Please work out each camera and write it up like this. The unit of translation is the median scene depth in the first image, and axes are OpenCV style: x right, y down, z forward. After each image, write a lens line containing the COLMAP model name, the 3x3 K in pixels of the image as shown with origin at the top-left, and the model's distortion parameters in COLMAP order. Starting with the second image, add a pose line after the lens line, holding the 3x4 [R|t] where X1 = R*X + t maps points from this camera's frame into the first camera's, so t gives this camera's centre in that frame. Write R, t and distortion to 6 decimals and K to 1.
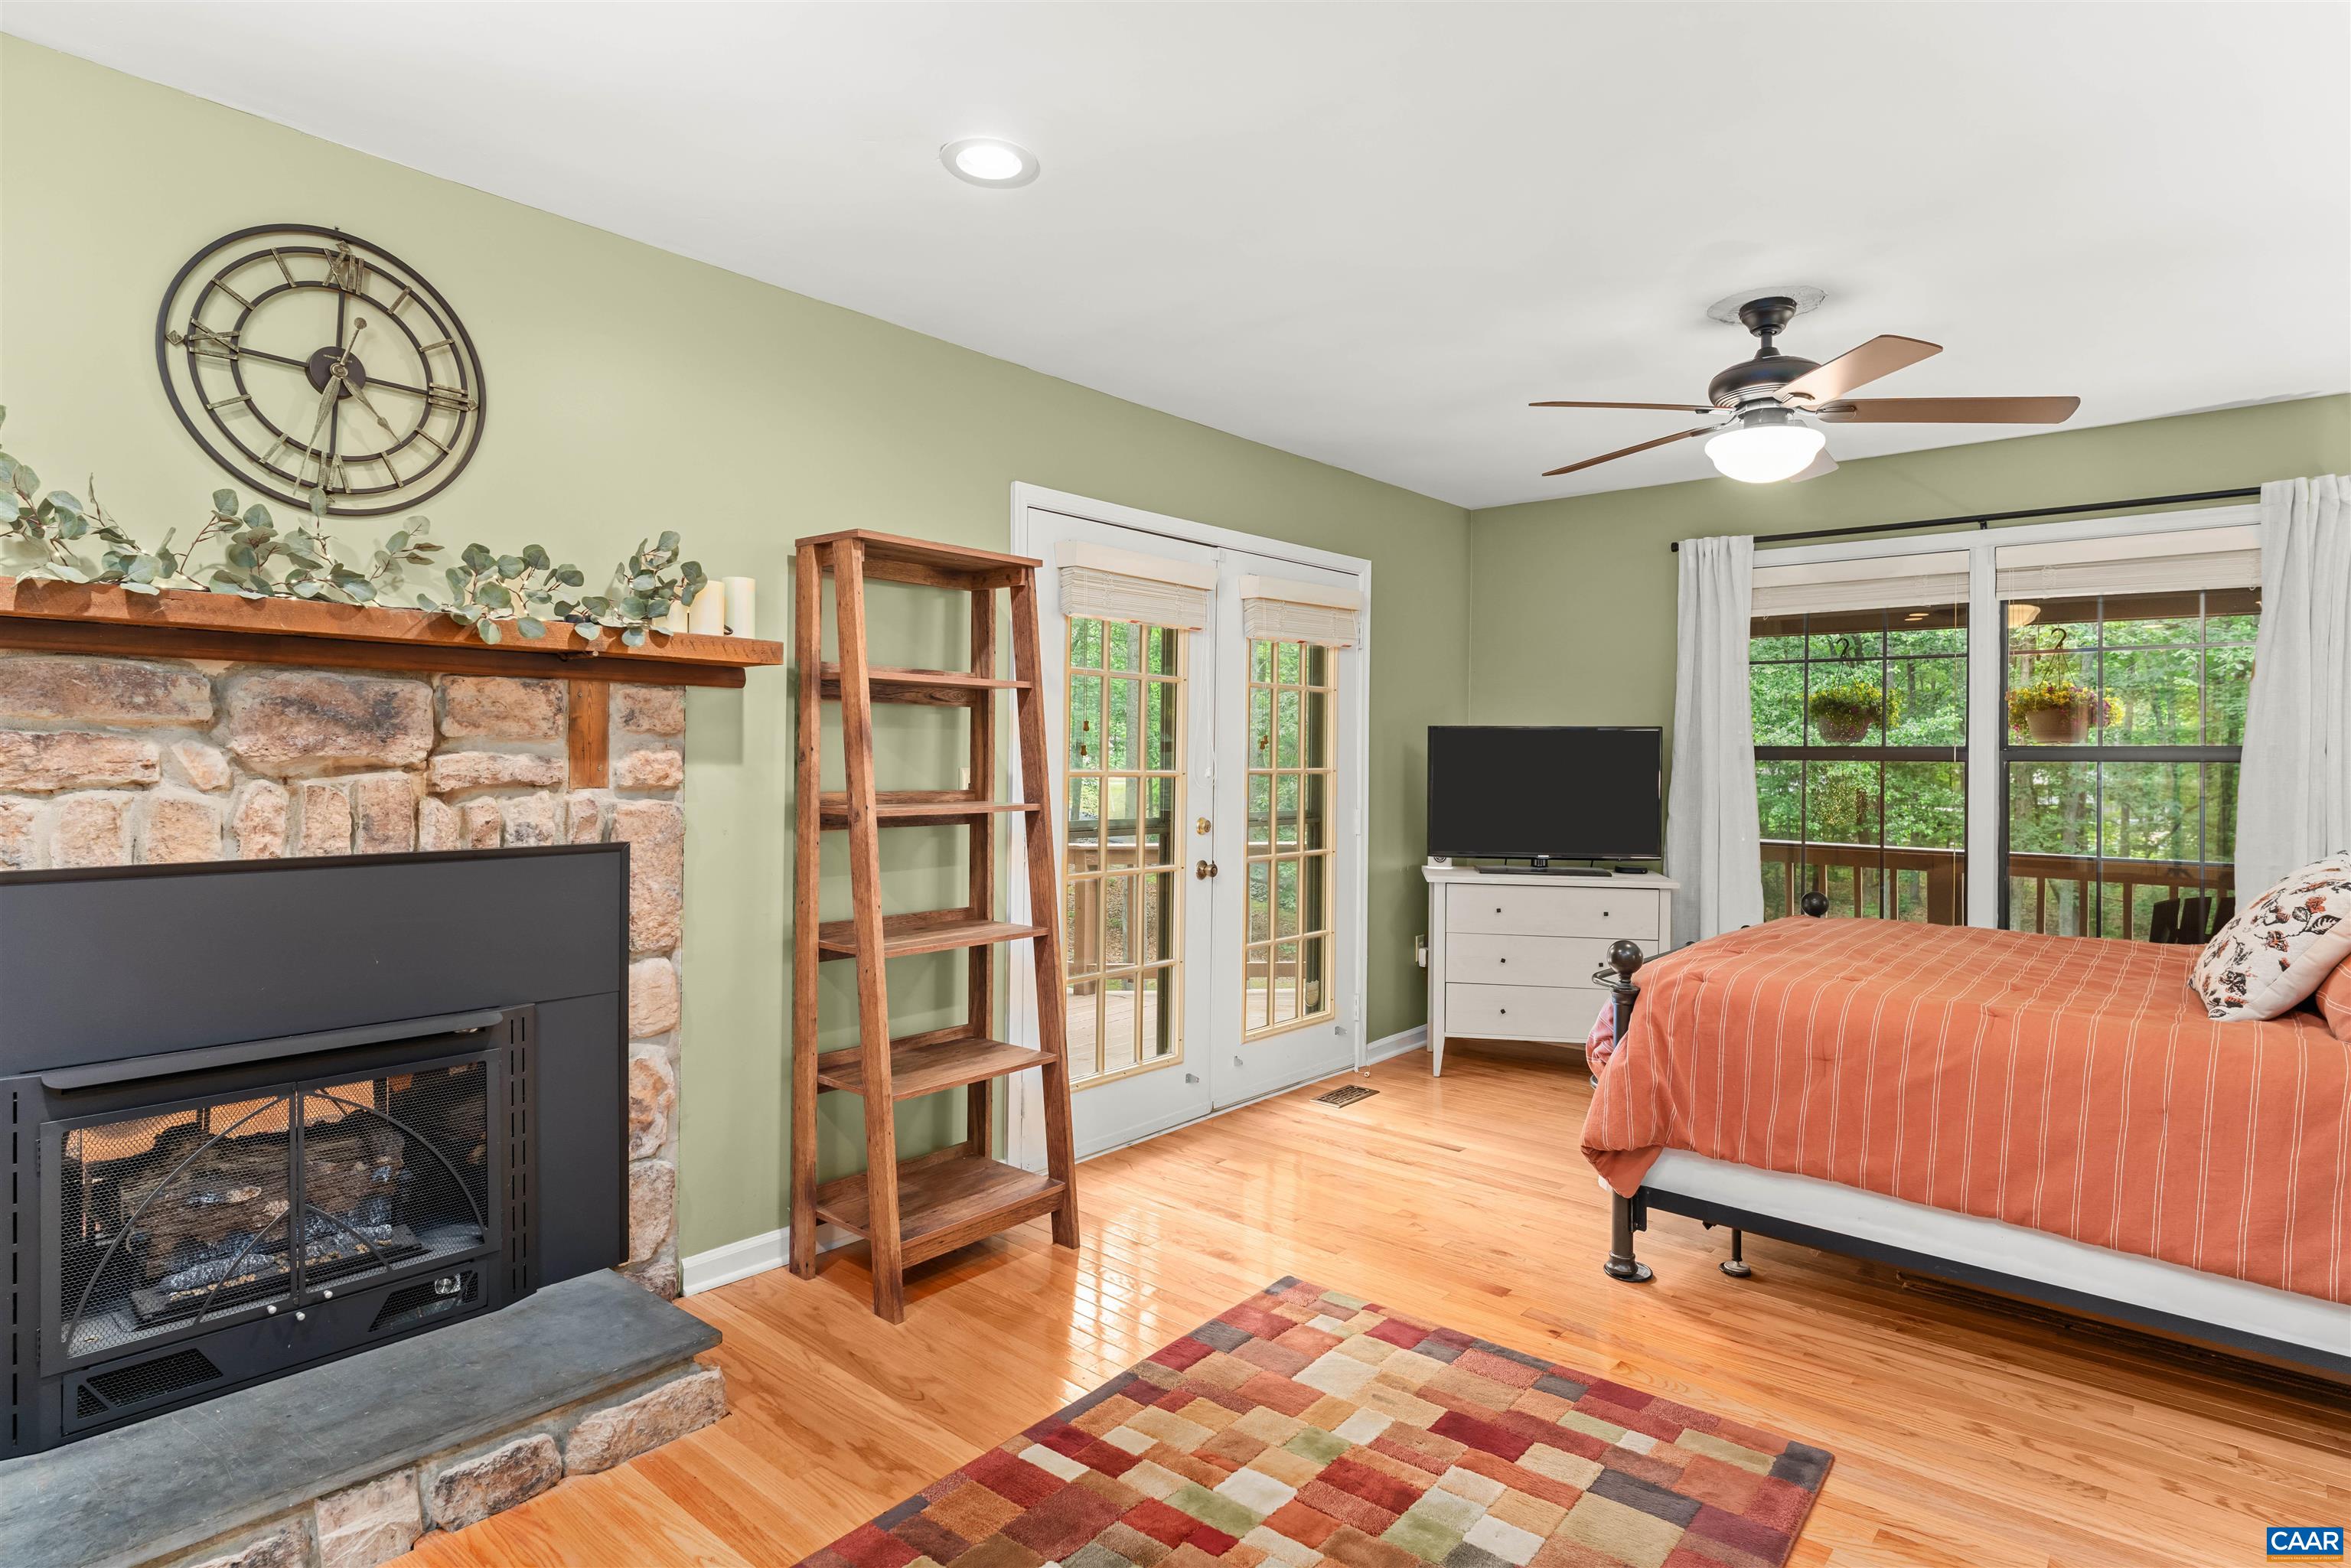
lens RADIAL K [[1211.1, 0, 1158.7], [0, 1211.1, 759.9], [0, 0, 1]] dist [-0.001215, 0.000533]
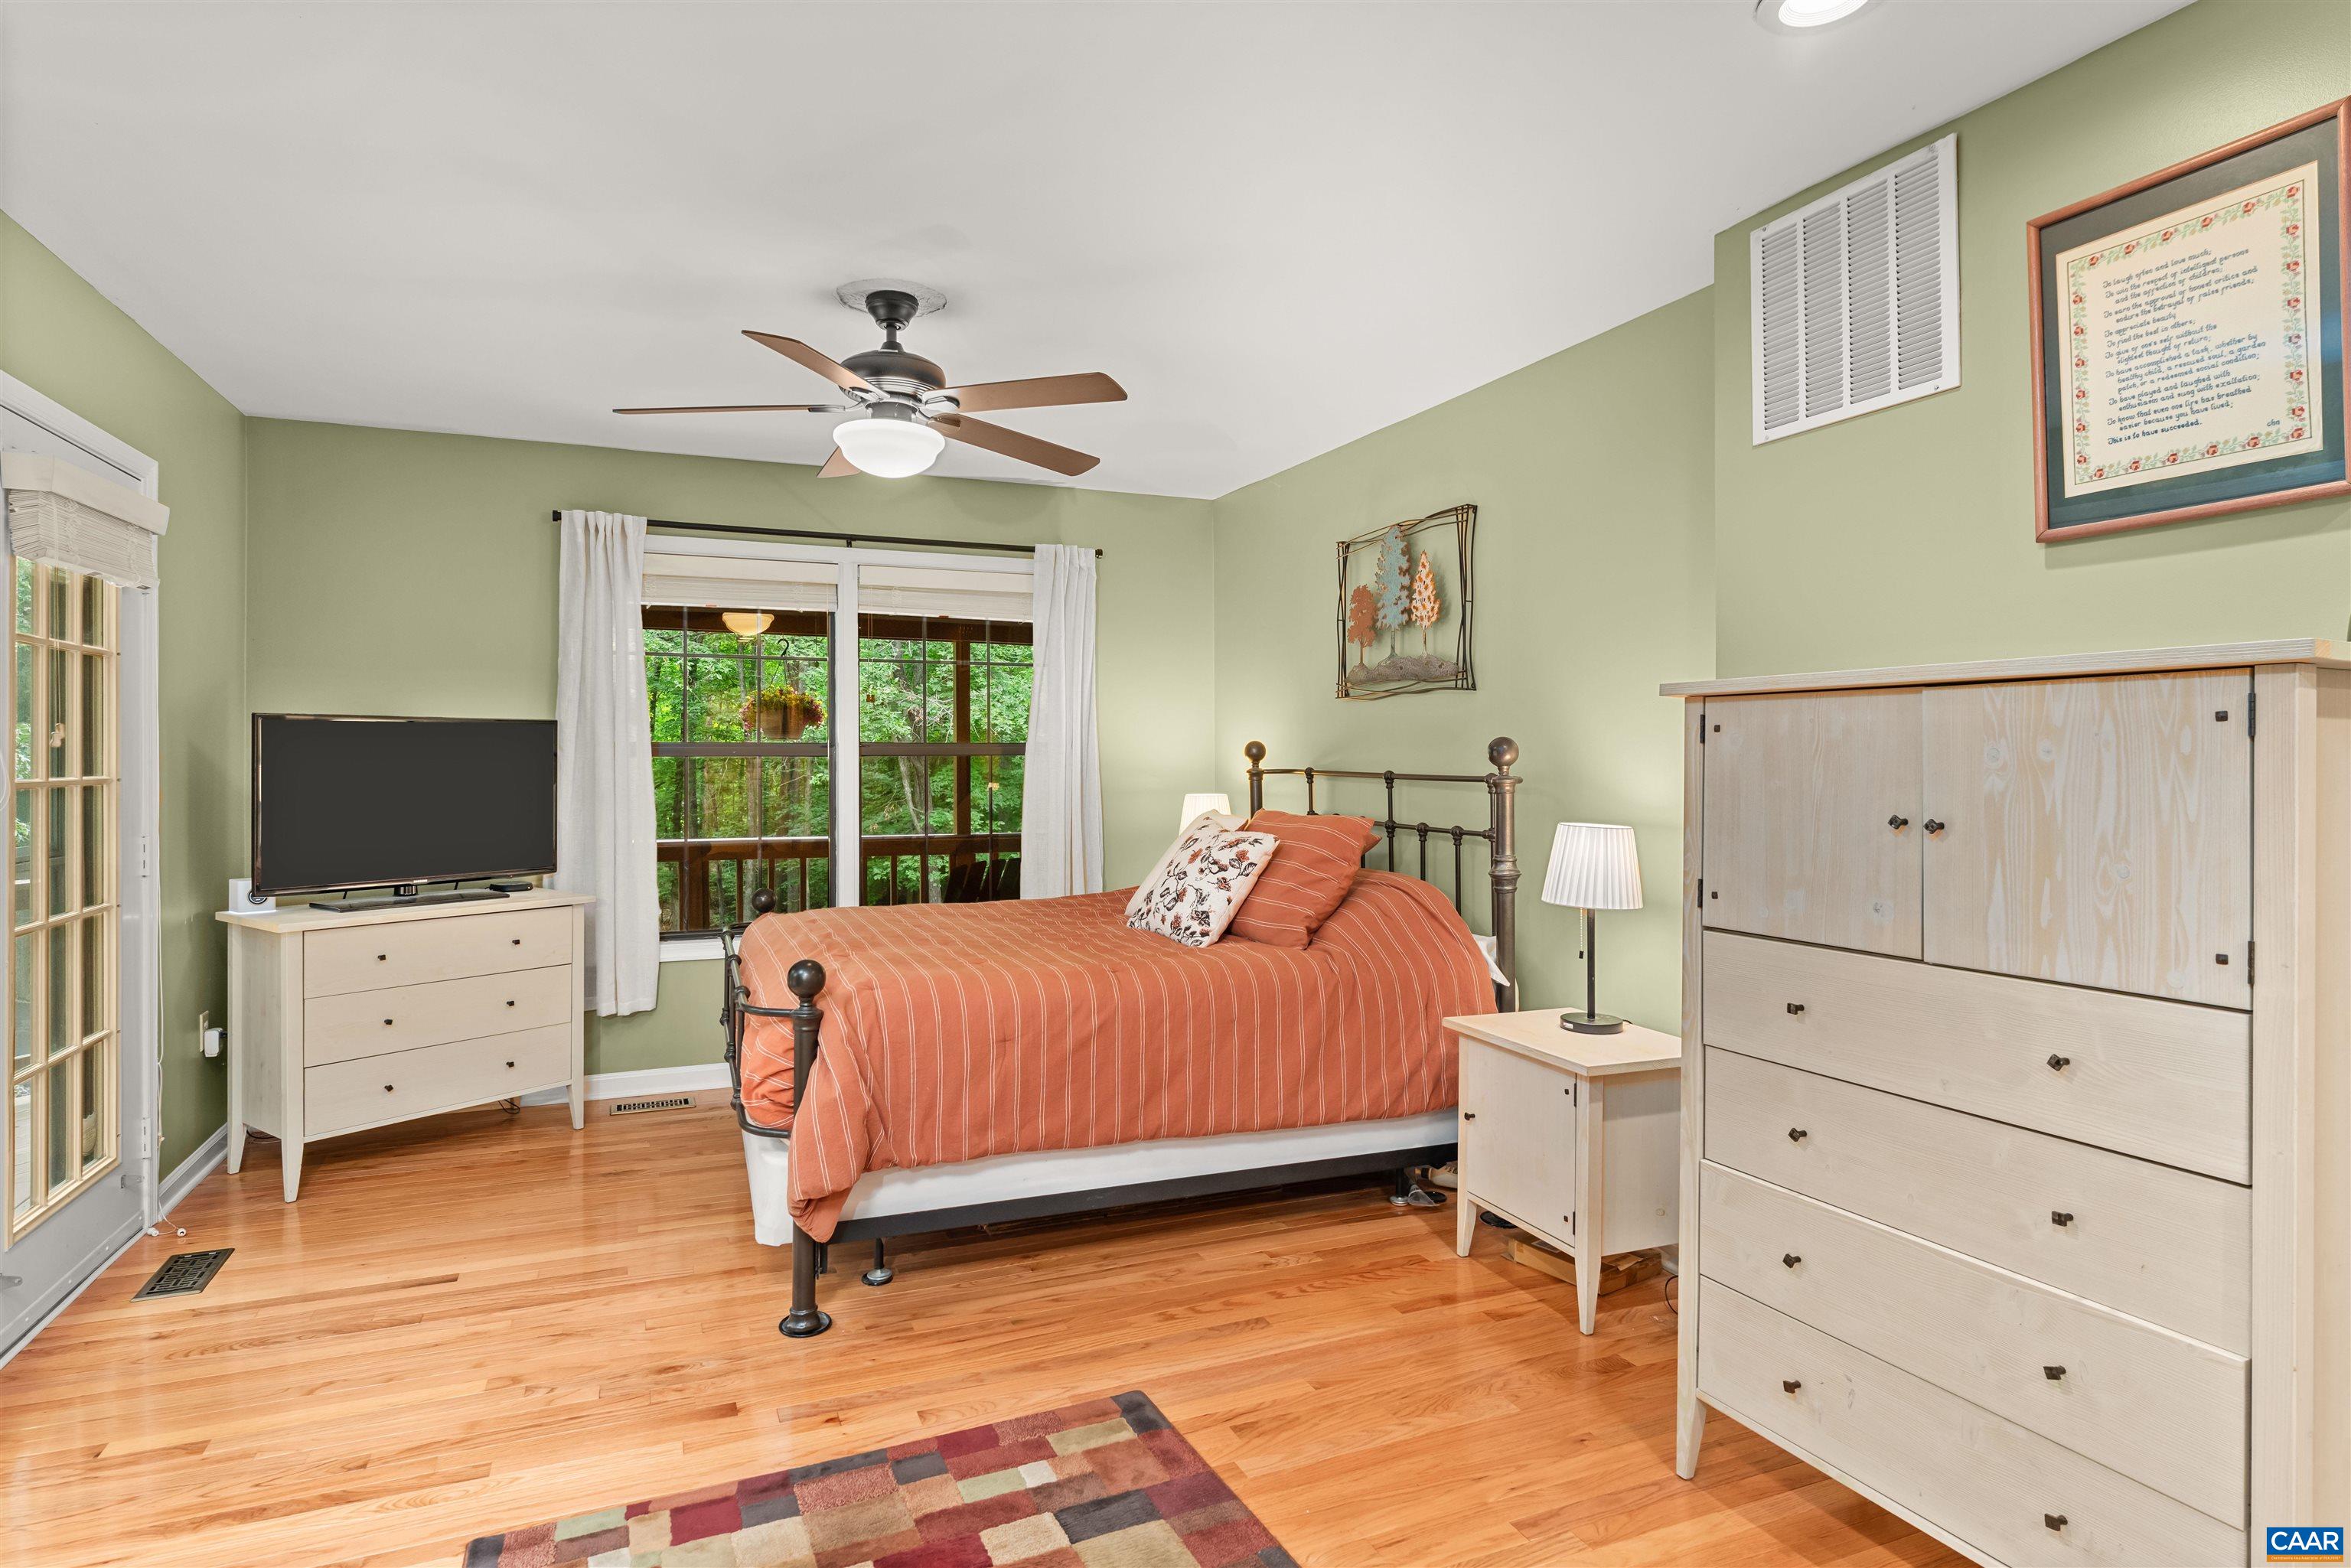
lens RADIAL K [[1243.5, 0, 1158.8], [0, 1243.5, 767.8], [0, 0, 1]] dist [-0.001566, 0.000782]
pose [[0.456288, -0.016501, 0.889679, -0.348890], [0.007494, 0.999864, 0.014701, -0.005120], [-0.889800, -0.000041, 0.456350, 0.385362]]
